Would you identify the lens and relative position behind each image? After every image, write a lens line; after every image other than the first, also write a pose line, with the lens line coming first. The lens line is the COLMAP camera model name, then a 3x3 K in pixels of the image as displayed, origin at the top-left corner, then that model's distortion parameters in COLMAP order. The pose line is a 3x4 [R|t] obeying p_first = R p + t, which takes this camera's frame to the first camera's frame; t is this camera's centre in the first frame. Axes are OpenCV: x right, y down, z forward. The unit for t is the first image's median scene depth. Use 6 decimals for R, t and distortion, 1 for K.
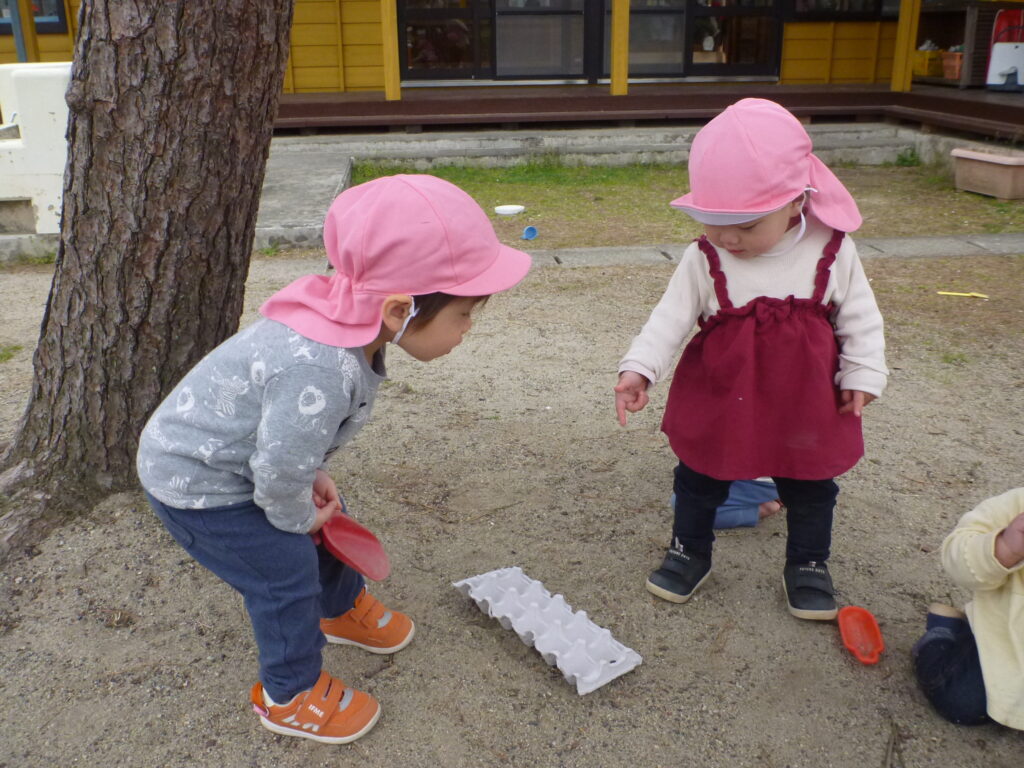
lens RADIAL K [[958.9, 0, 512.0], [0, 958.9, 384.0], [0, 0, 1]] dist [-0.013388, -0.009321]
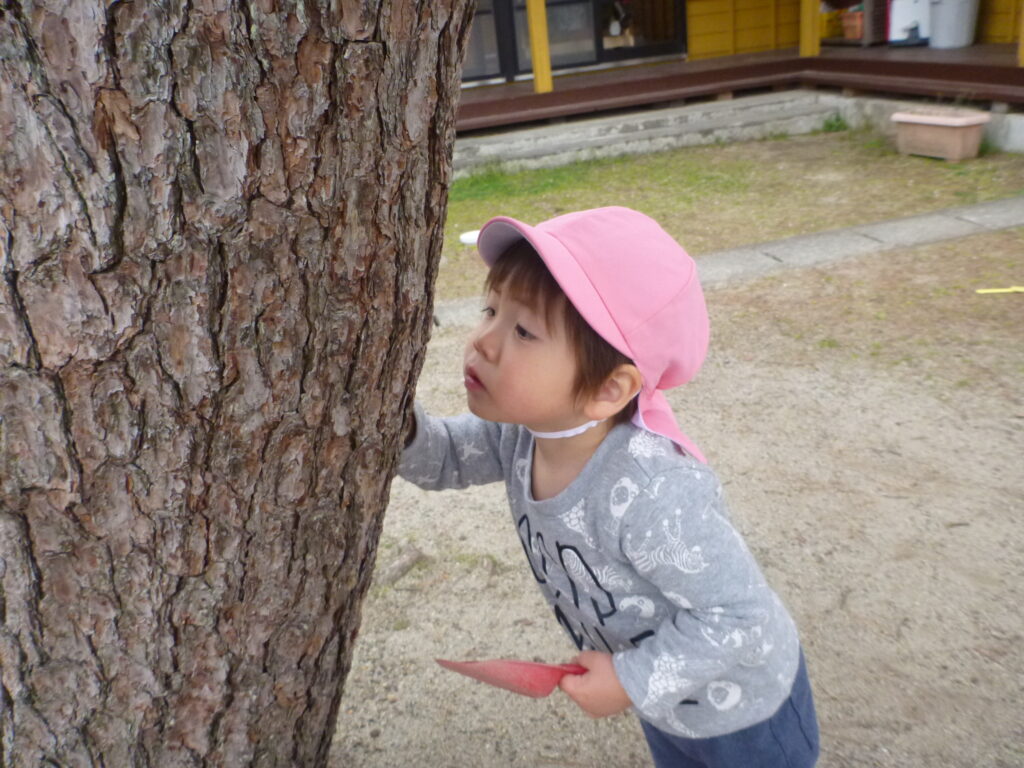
lens RADIAL K [[841.0, 0, 512.0], [0, 841.0, 384.0], [0, 0, 1]] dist [-0.014811, -0.008117]
pose [[0.984574, -0.148081, 0.093201, -0.245949], [0.142117, 0.987532, 0.067702, -0.330927], [-0.102065, -0.053412, 0.993343, 0.597875]]
